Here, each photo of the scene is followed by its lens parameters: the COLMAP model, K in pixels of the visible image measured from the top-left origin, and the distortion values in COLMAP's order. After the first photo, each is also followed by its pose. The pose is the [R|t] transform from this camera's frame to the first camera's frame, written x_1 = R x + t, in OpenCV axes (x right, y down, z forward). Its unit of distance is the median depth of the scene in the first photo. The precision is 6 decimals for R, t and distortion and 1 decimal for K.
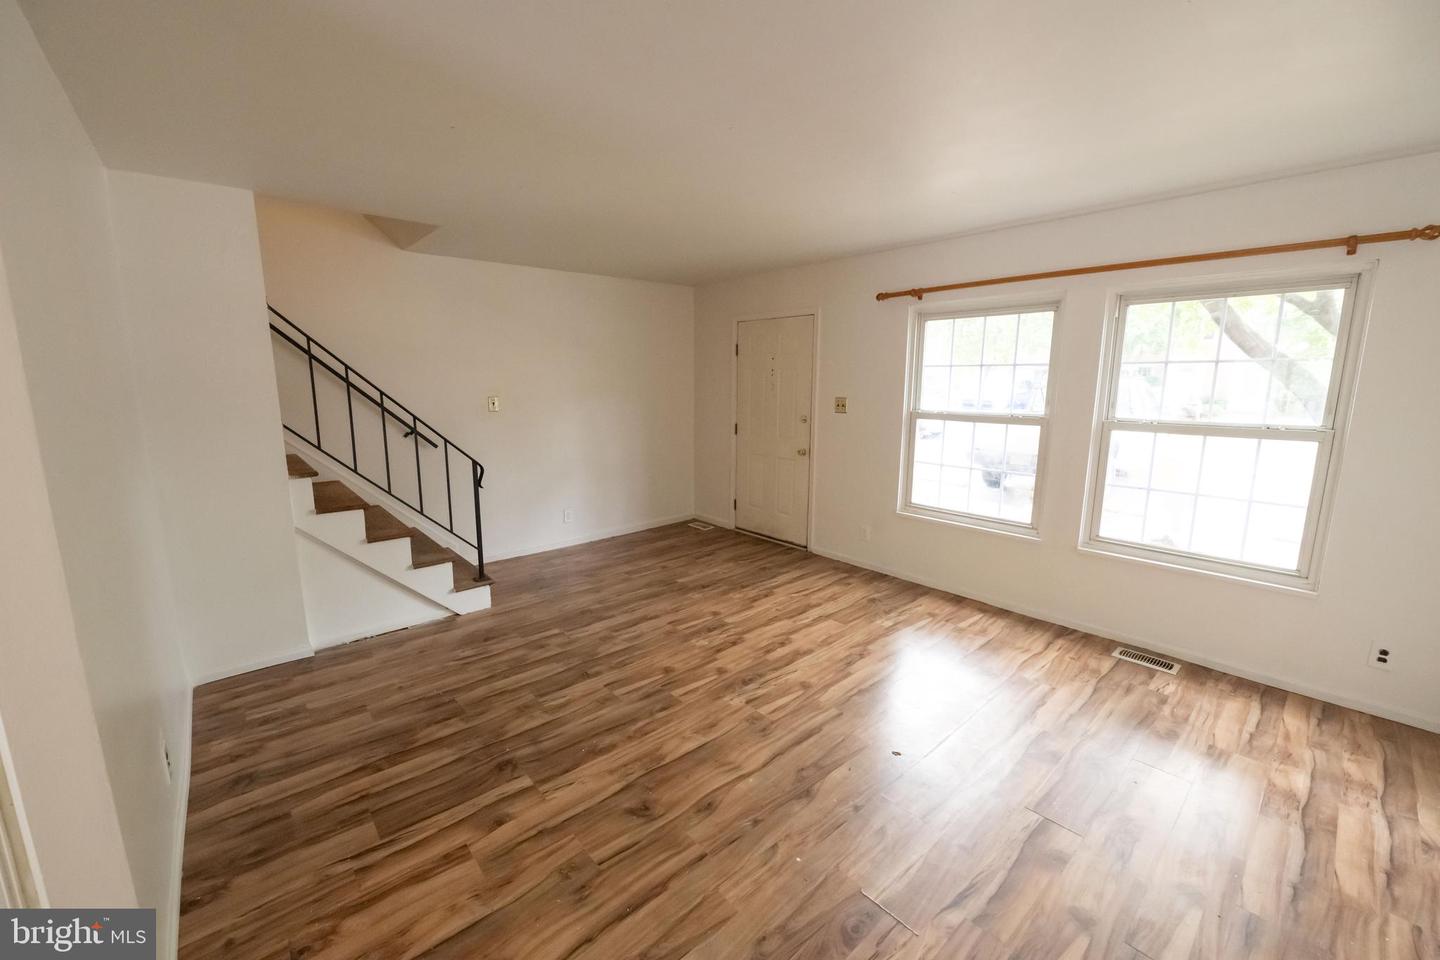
lens RADIAL K [[568.3, 0, 715.3], [0, 568.3, 476.4], [0, 0, 1]] dist [-0.012352, -0.000289]
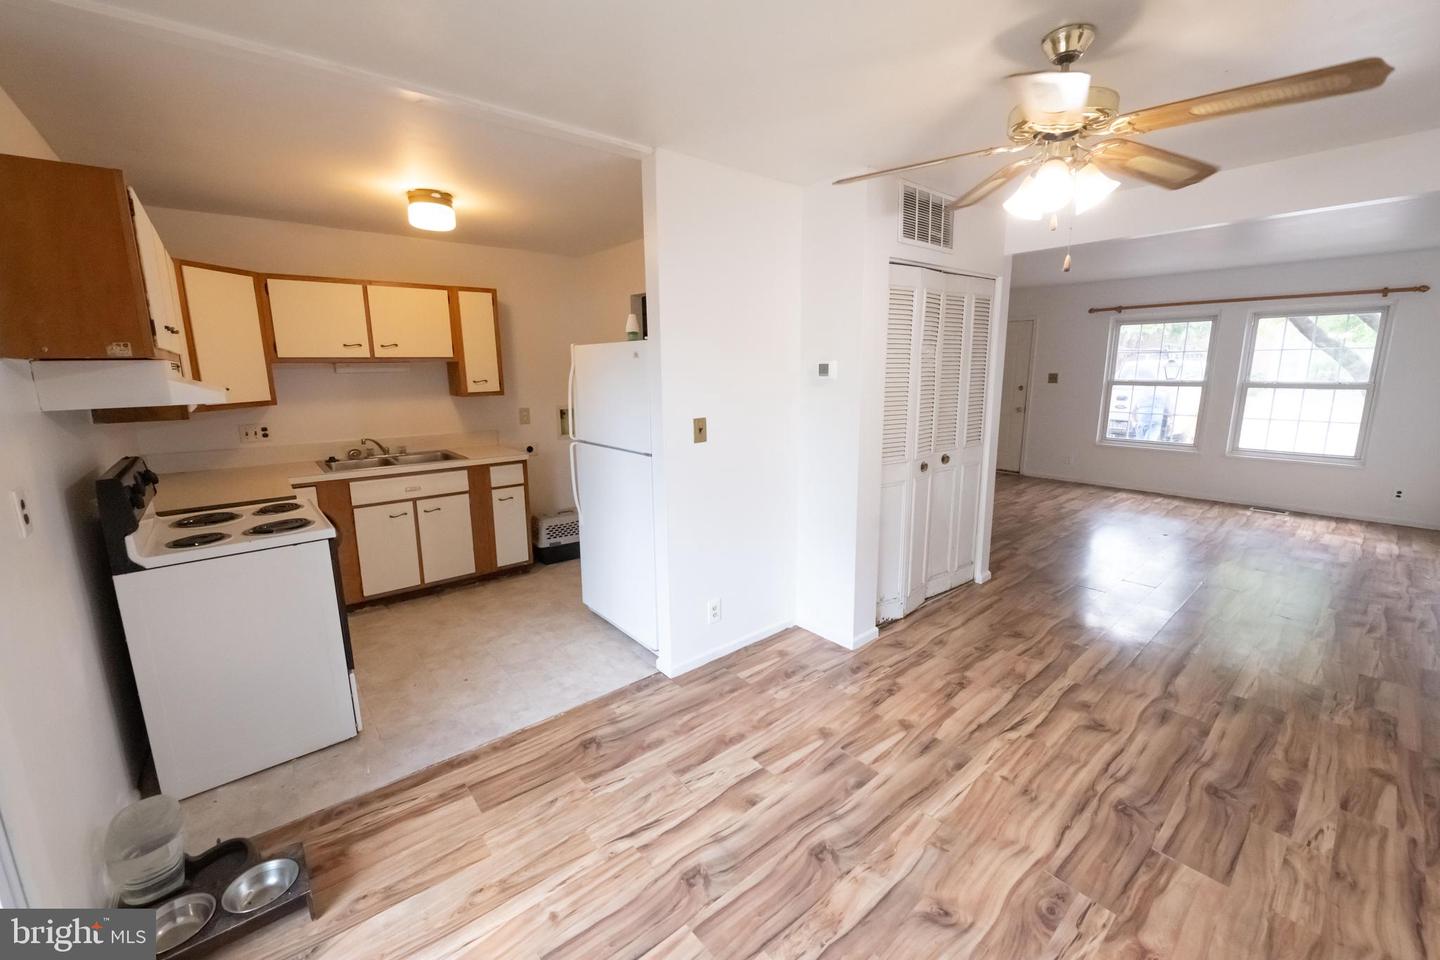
lens RADIAL K [[568.3, 0, 715.5], [0, 568.3, 475.5], [0, 0, 1]] dist [-0.012352, -0.000289]
pose [[0.999584, -0.007094, -0.027963, -1.075319], [0.007620, 0.999796, 0.018728, 0.172030], [0.027824, -0.018934, 0.999434, -0.957903]]
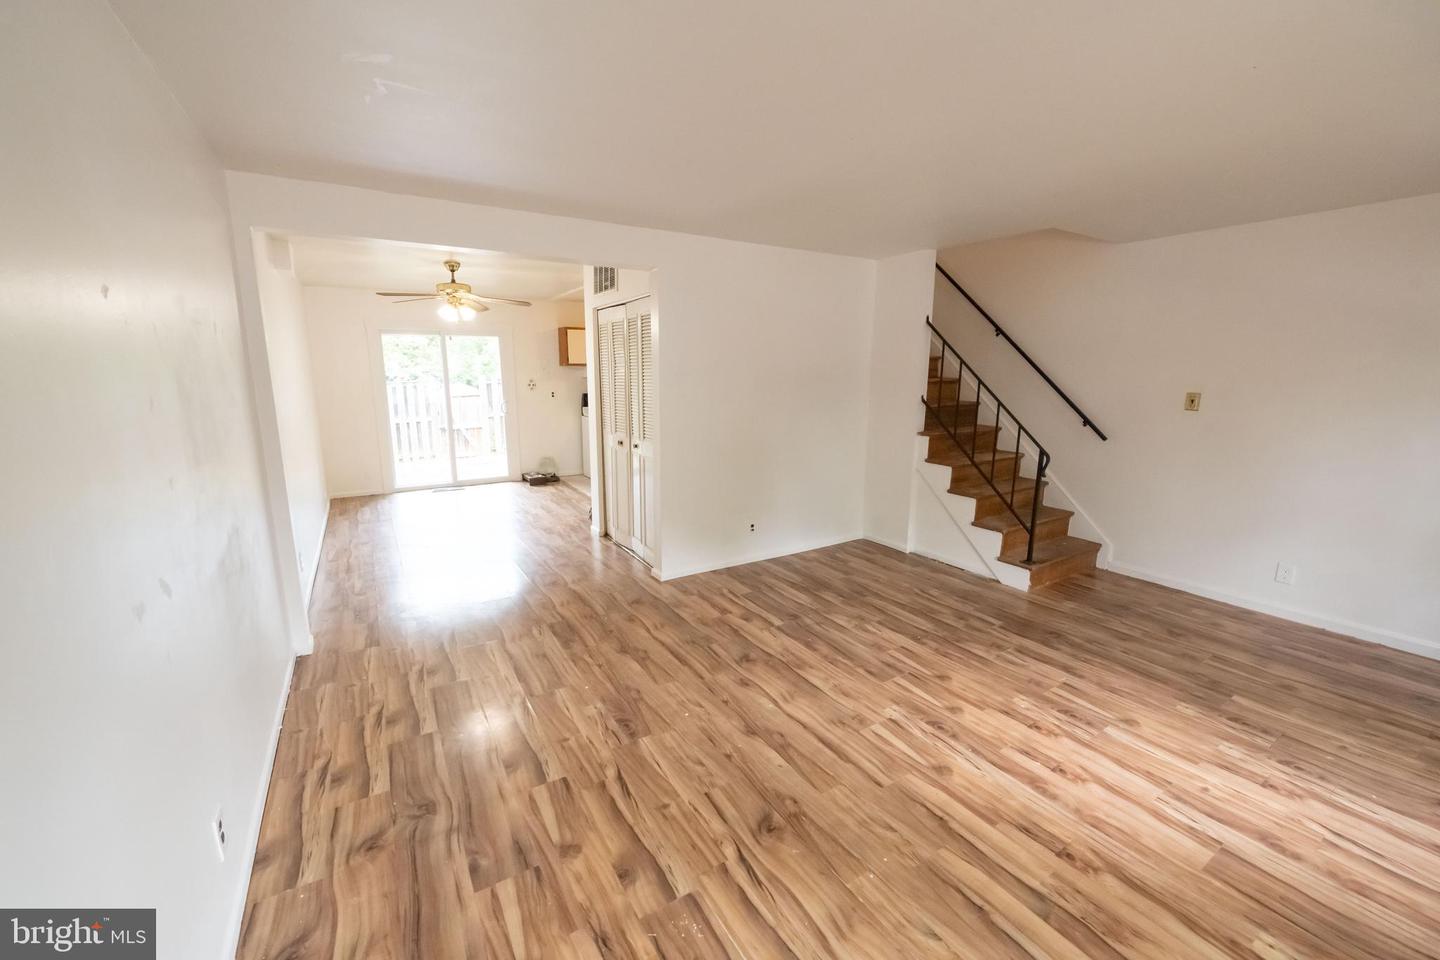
lens RADIAL K [[568.3, 0, 717.1], [0, 568.3, 477.5], [0, 0, 1]] dist [-0.012352, -0.000289]
pose [[-0.166032, 0.185551, -0.968506, 0.876606], [-0.170736, 0.961896, 0.213554, -0.125122], [0.971227, 0.200816, -0.128025, 0.718692]]
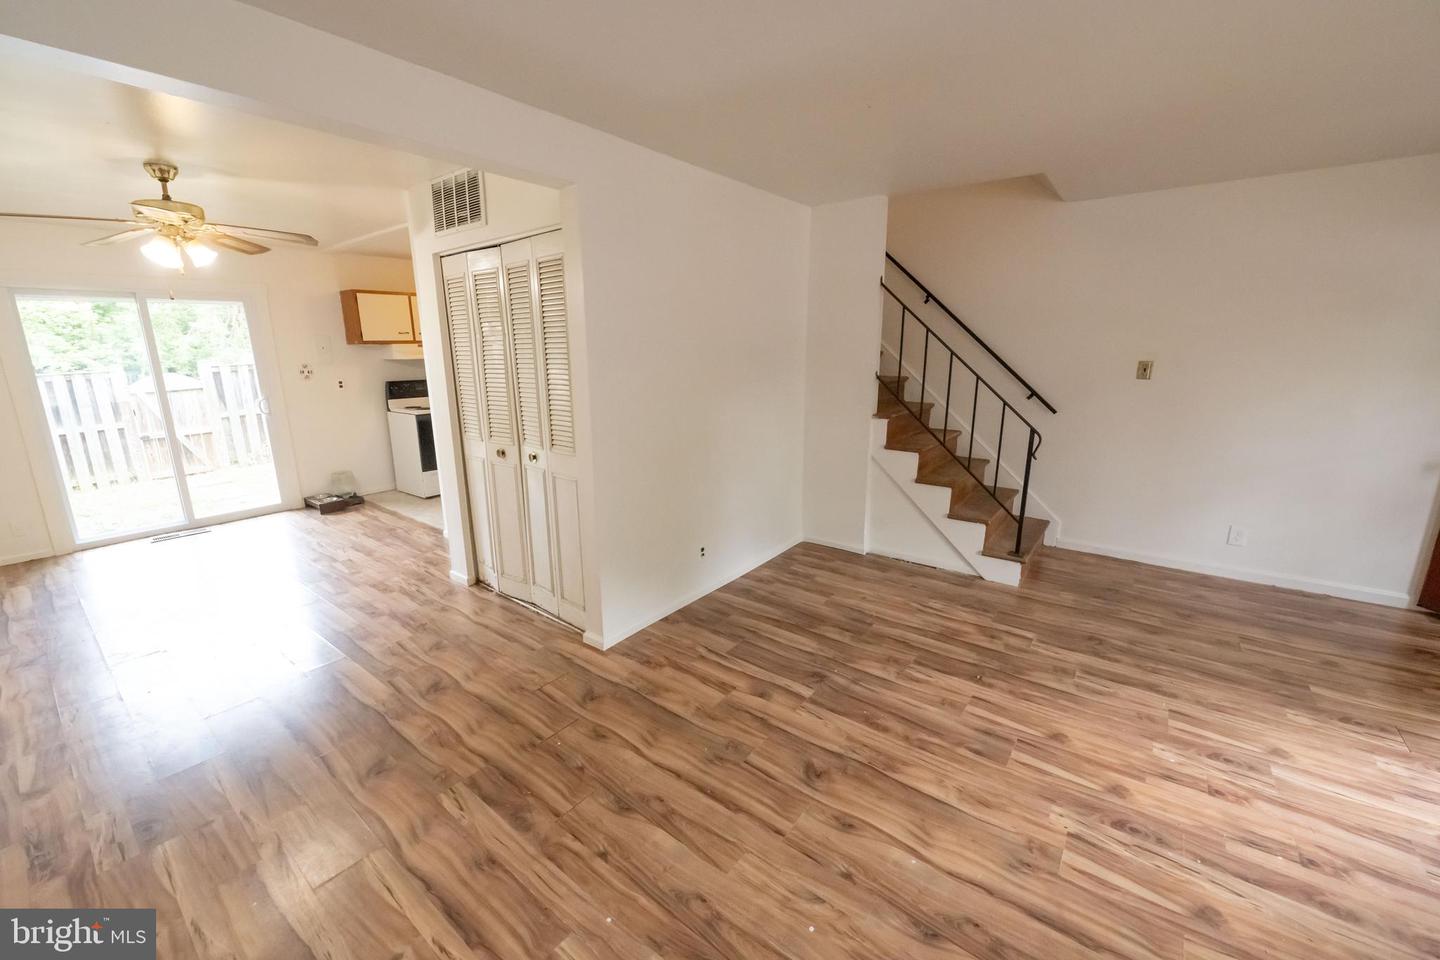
lens RADIAL K [[568.3, 0, 713.1], [0, 568.3, 477.9], [0, 0, 1]] dist [-0.012352, -0.000289]
pose [[0.188351, 0.221292, -0.956846, 0.481002], [-0.157043, 0.968533, 0.193082, -0.058894], [0.969464, 0.113898, 0.217177, 0.385633]]
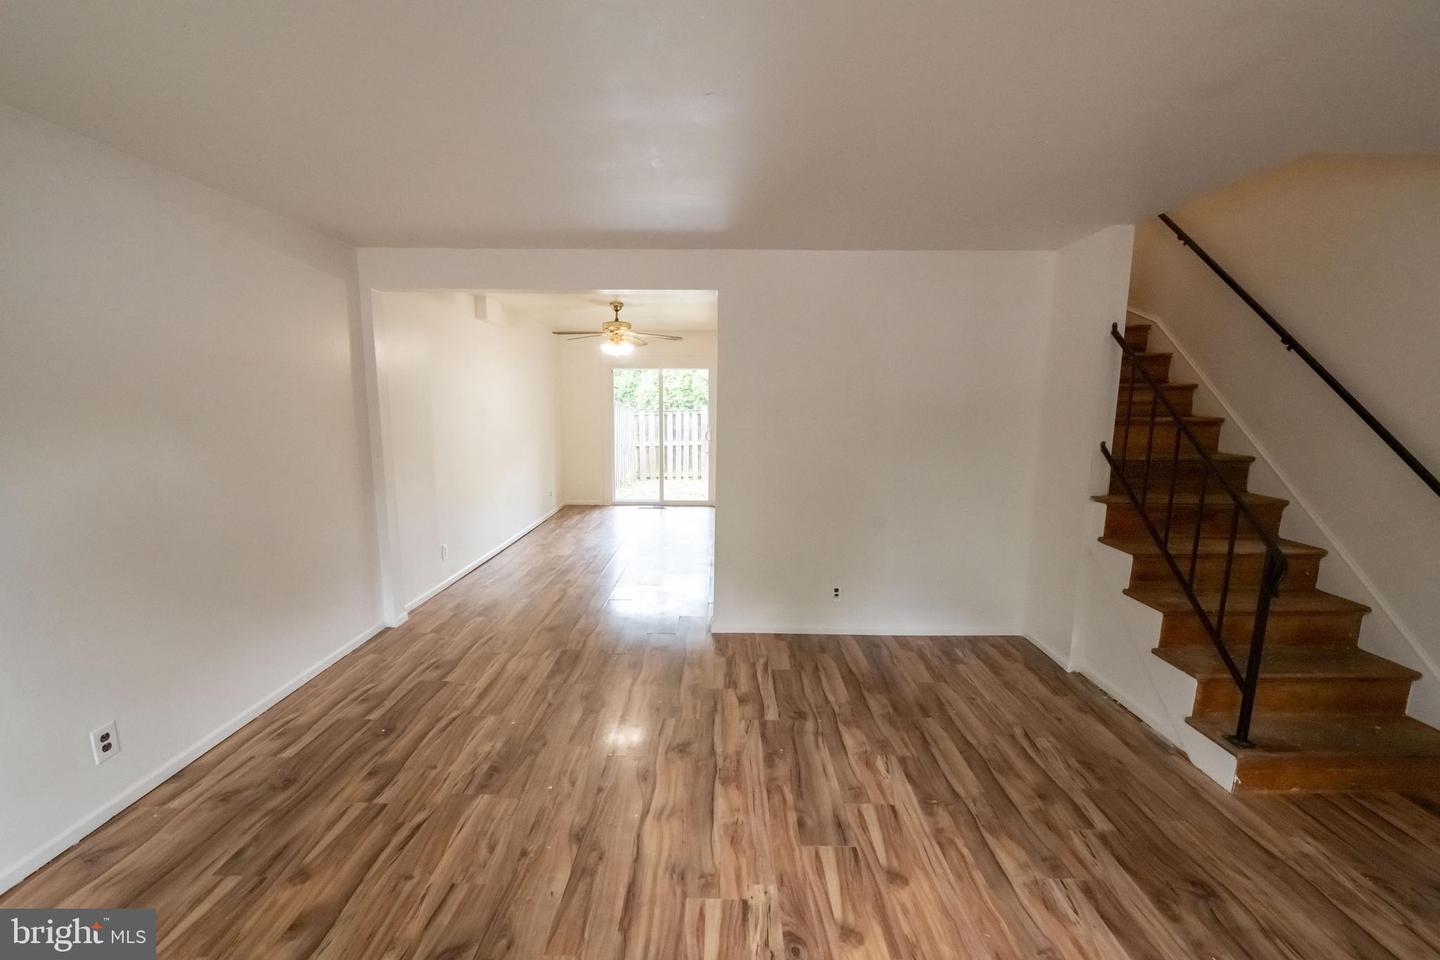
lens RADIAL K [[568.3, 0, 716.5], [0, 568.3, 480.7], [0, 0, 1]] dist [-0.012352, -0.000289]
pose [[-0.667474, 0.102154, -0.737592, 0.473996], [-0.135008, 0.957526, 0.254788, -0.207702], [0.732292, 0.269646, -0.625332, 1.176871]]
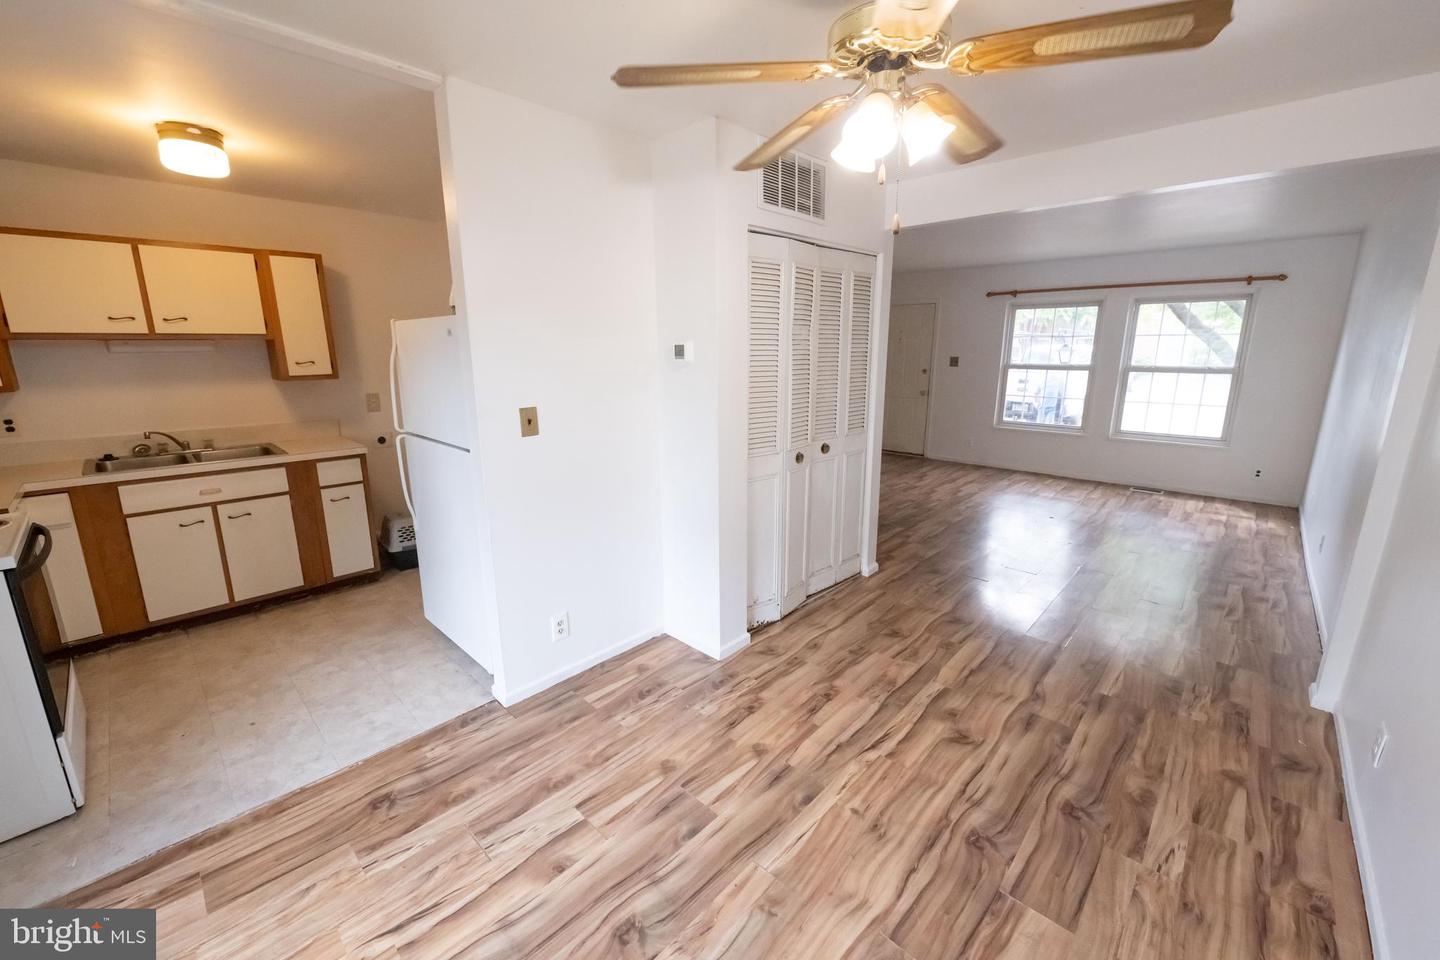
lens RADIAL K [[568.3, 0, 716.2], [0, 568.3, 475.2], [0, 0, 1]] dist [-0.012352, -0.000289]
pose [[0.995868, -0.023968, 0.087597, -0.933478], [0.019496, 0.998480, 0.051557, 0.154091], [-0.088699, -0.049636, 0.994821, -0.844128]]
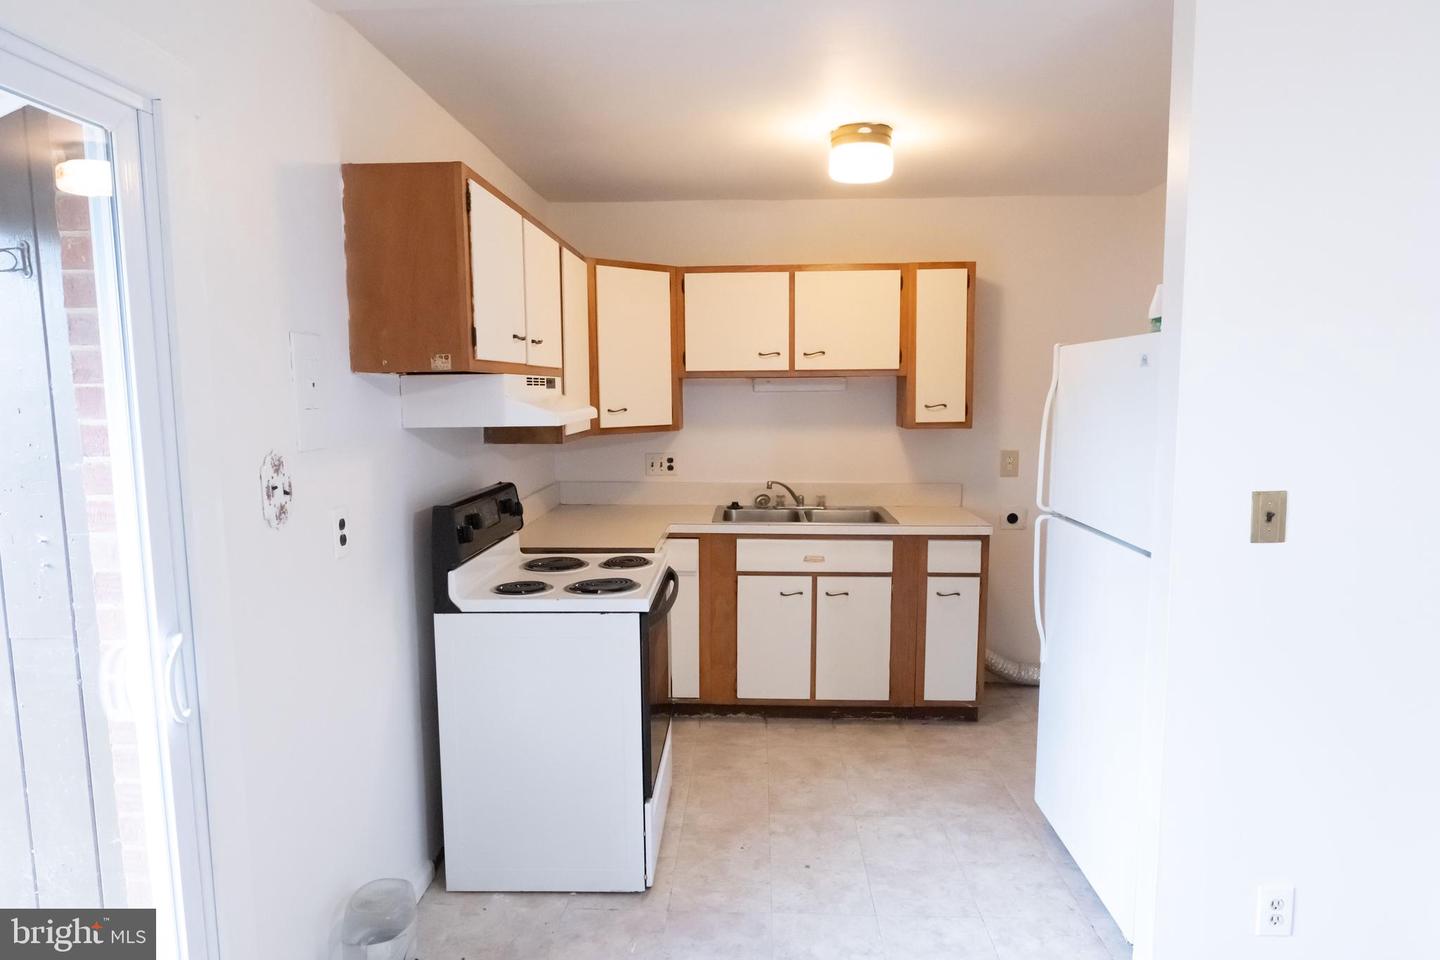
lens RADIAL K [[886.9, 0, 716.3], [0, 886.9, 495.1], [0, 0, 1]] dist [-0.006789, 0.000565]
pose [[0.720744, 0.073548, -0.689288, -0.962172], [-0.108339, 0.994088, -0.007213, 0.149227], [0.684683, 0.079876, 0.724451, -0.810910]]
